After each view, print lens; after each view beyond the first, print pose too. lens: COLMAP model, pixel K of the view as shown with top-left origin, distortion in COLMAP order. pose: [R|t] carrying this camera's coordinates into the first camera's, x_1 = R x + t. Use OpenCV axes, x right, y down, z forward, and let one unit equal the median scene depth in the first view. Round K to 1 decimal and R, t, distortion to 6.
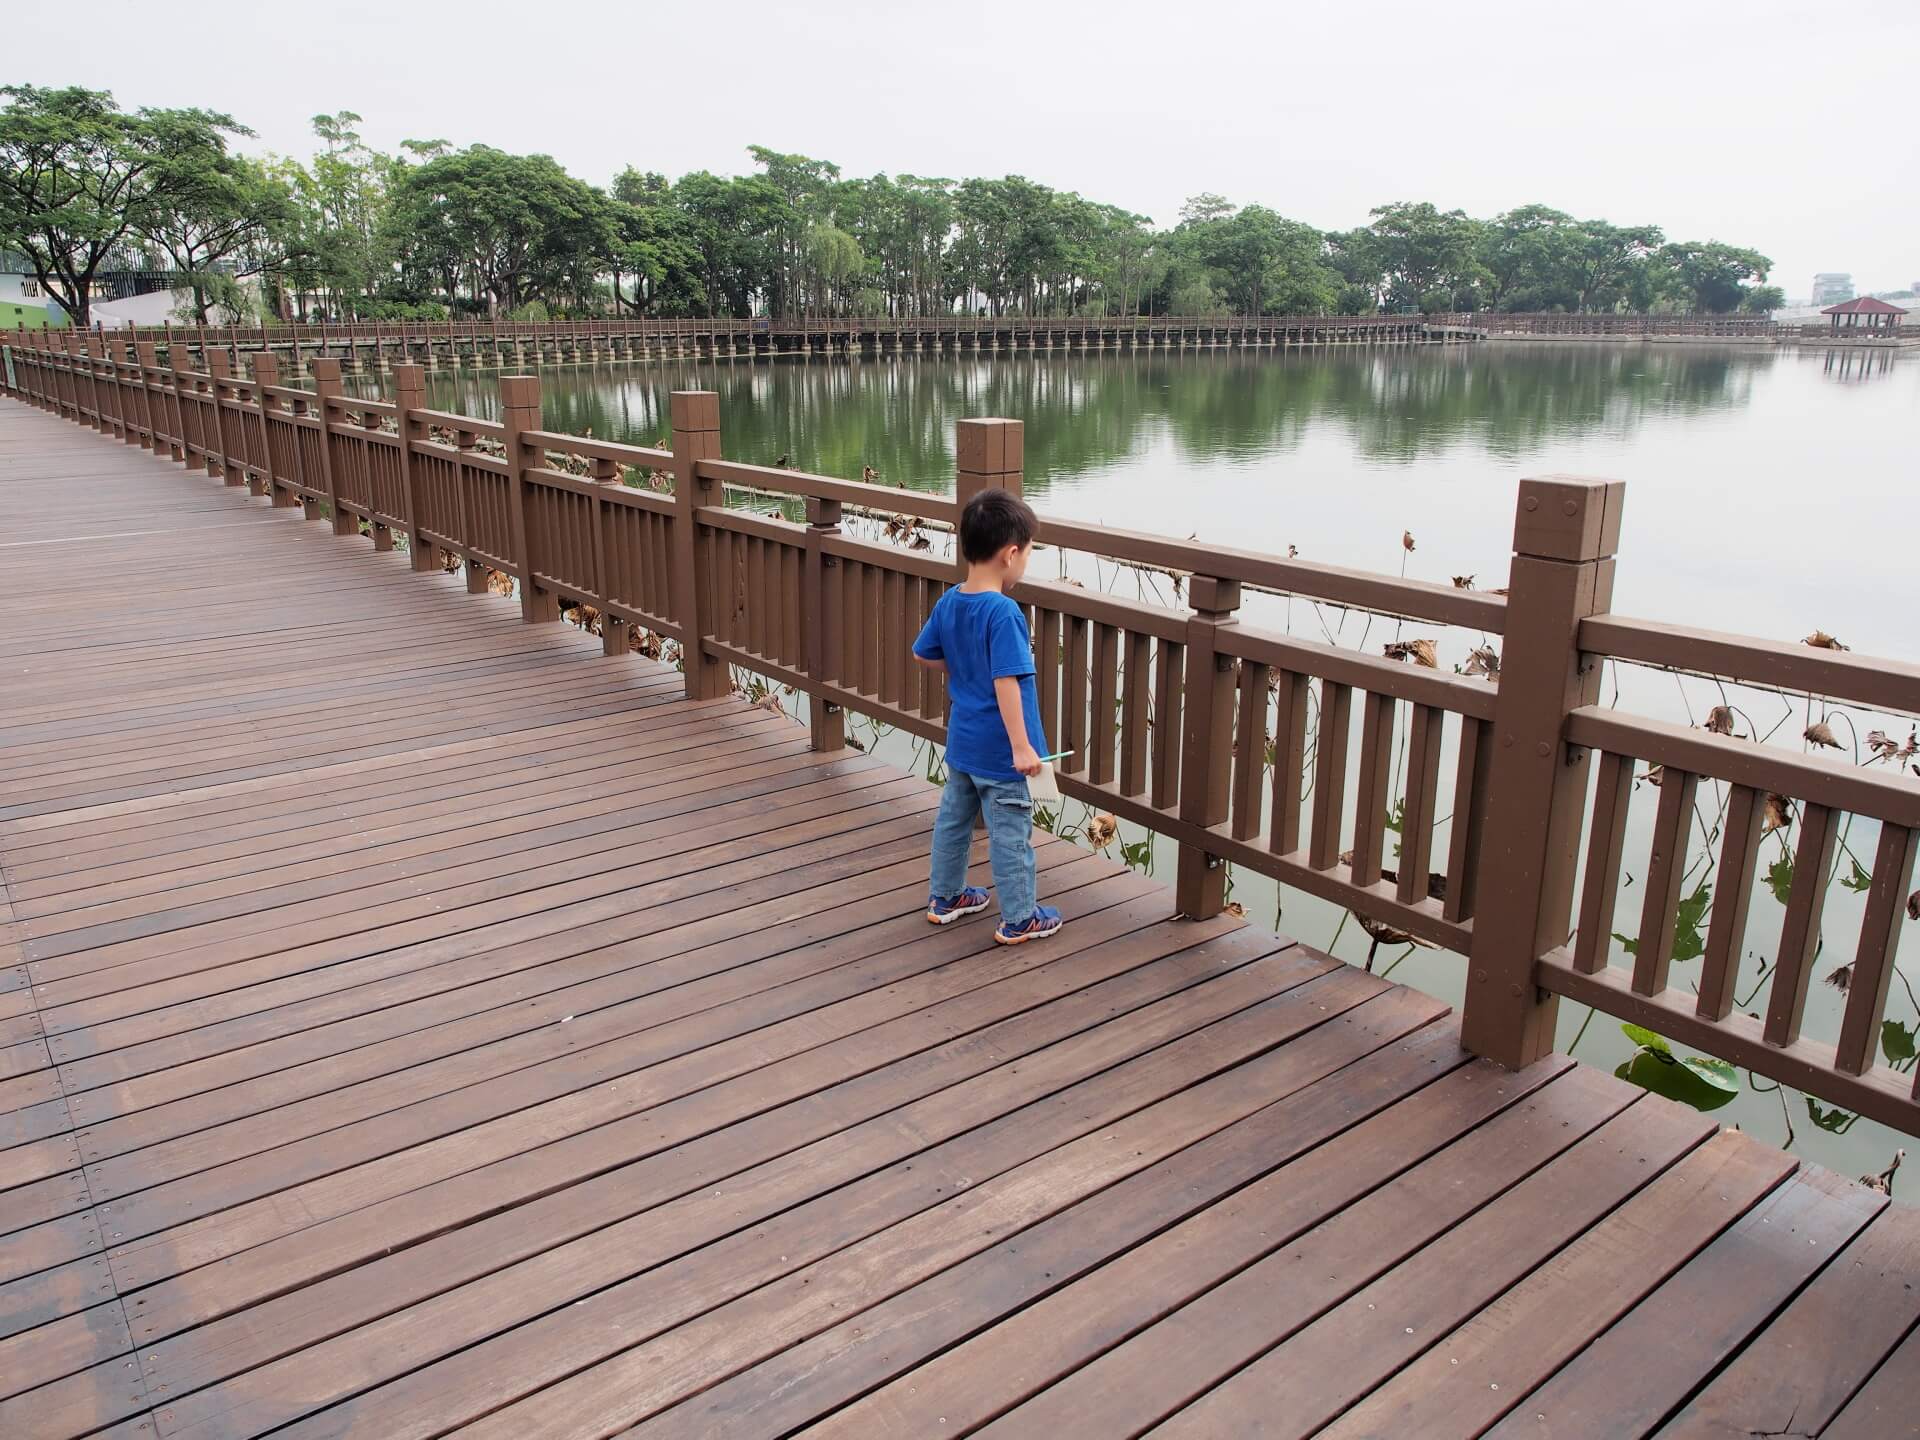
lens RADIAL K [[1409.2, 0, 952.7], [0, 1409.2, 723.5], [0, 0, 1]] dist [0.000213, 0.003898]
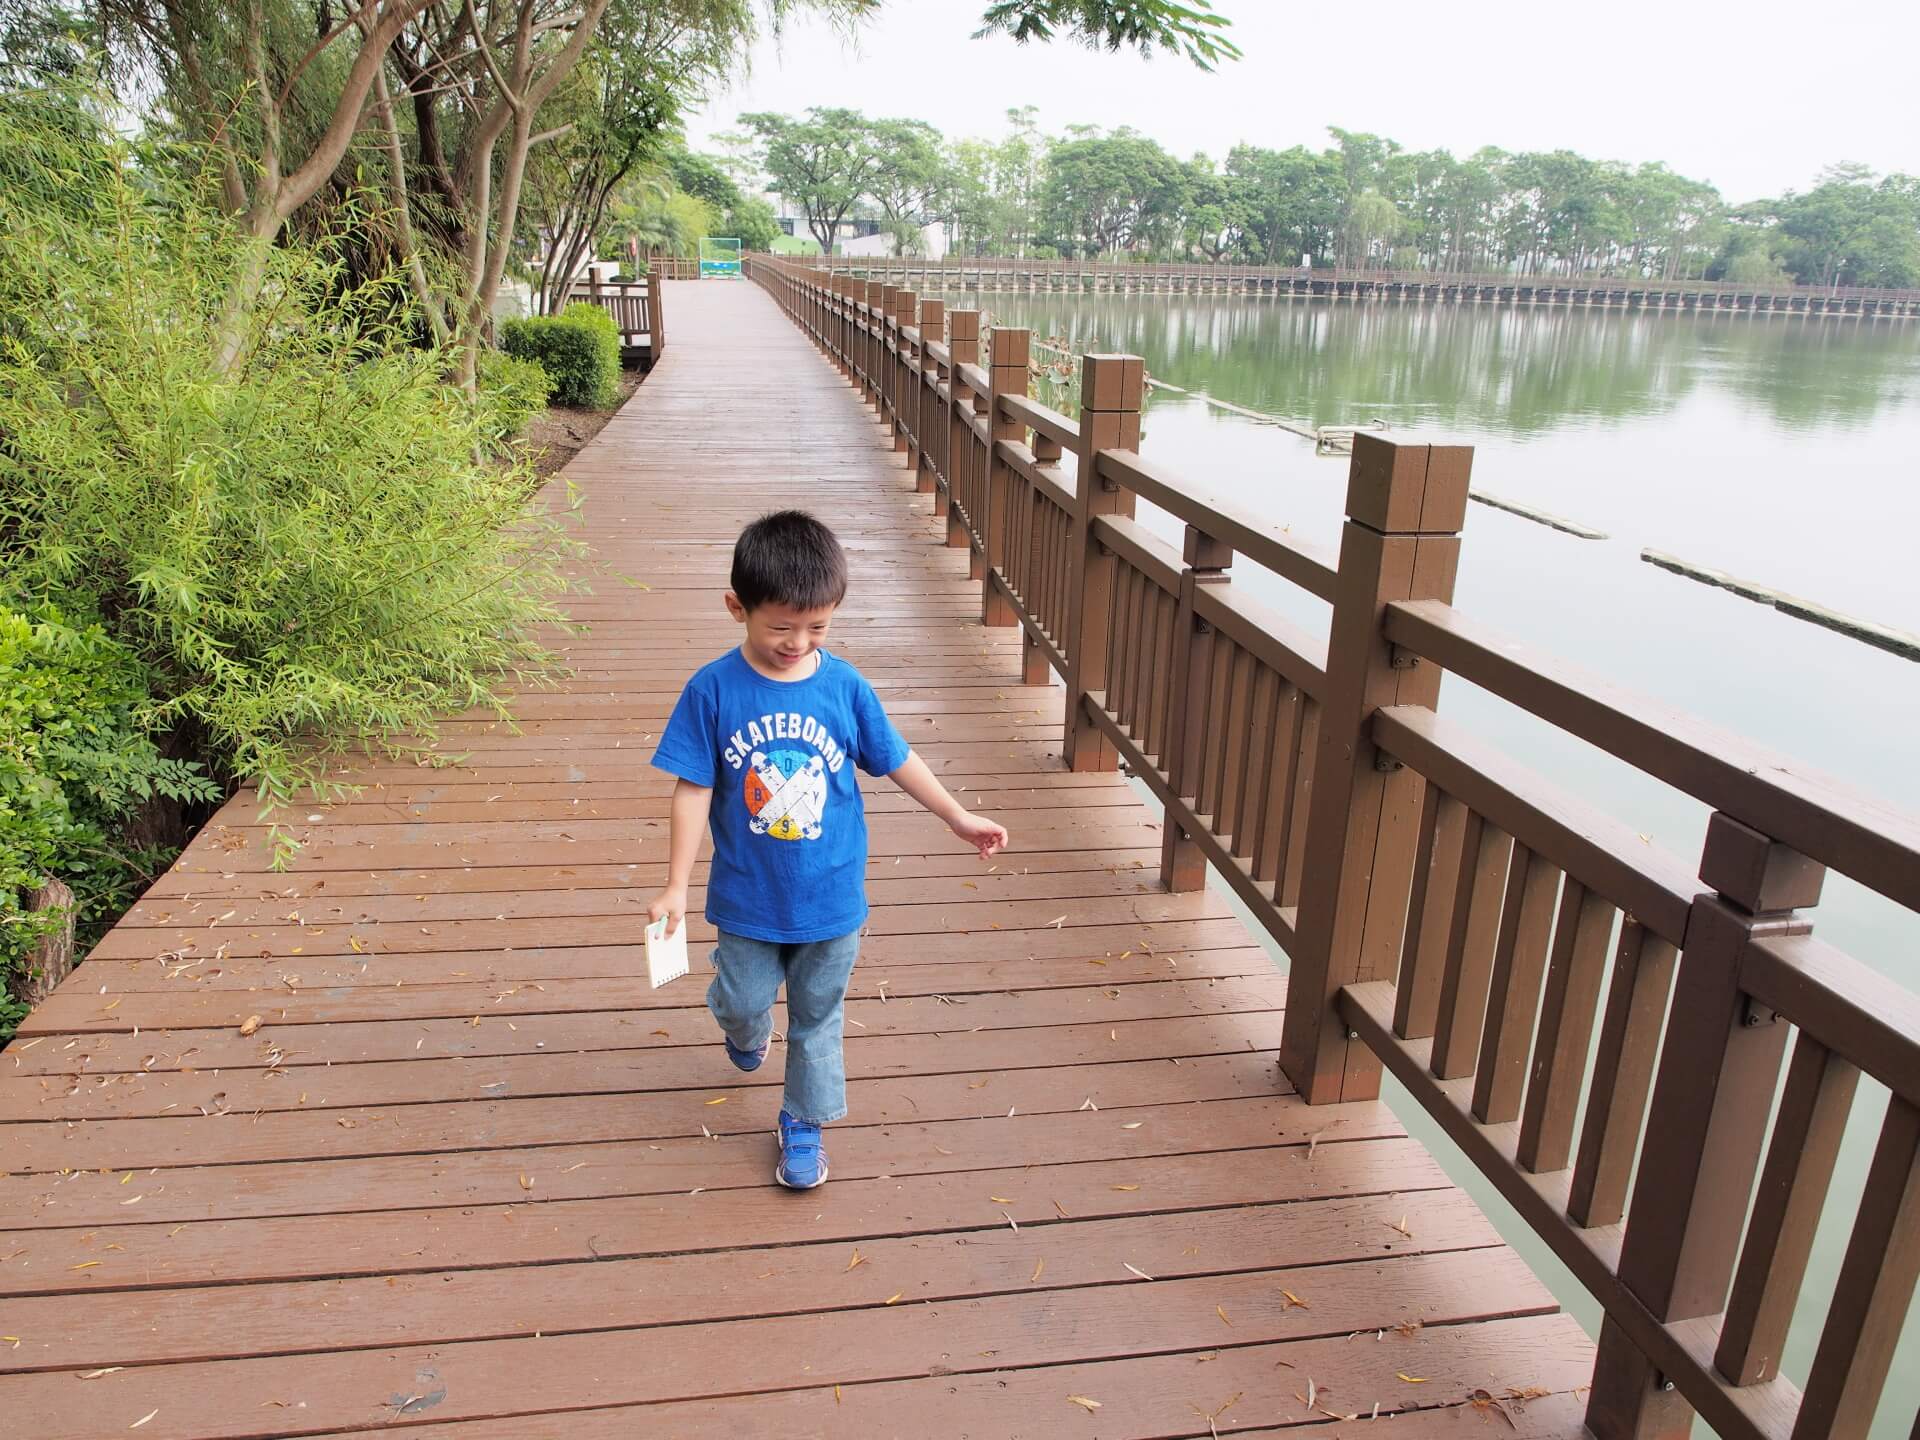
lens RADIAL K [[1409.2, 0, 964.6], [0, 1409.2, 718.7], [0, 0, 1]] dist [0.000213, 0.003898]
pose [[0.873837, 0.187223, -0.448727, 0.229876], [-0.171096, 0.982268, 0.076647, 0.059974], [0.455121, 0.009798, 0.890376, -0.240293]]
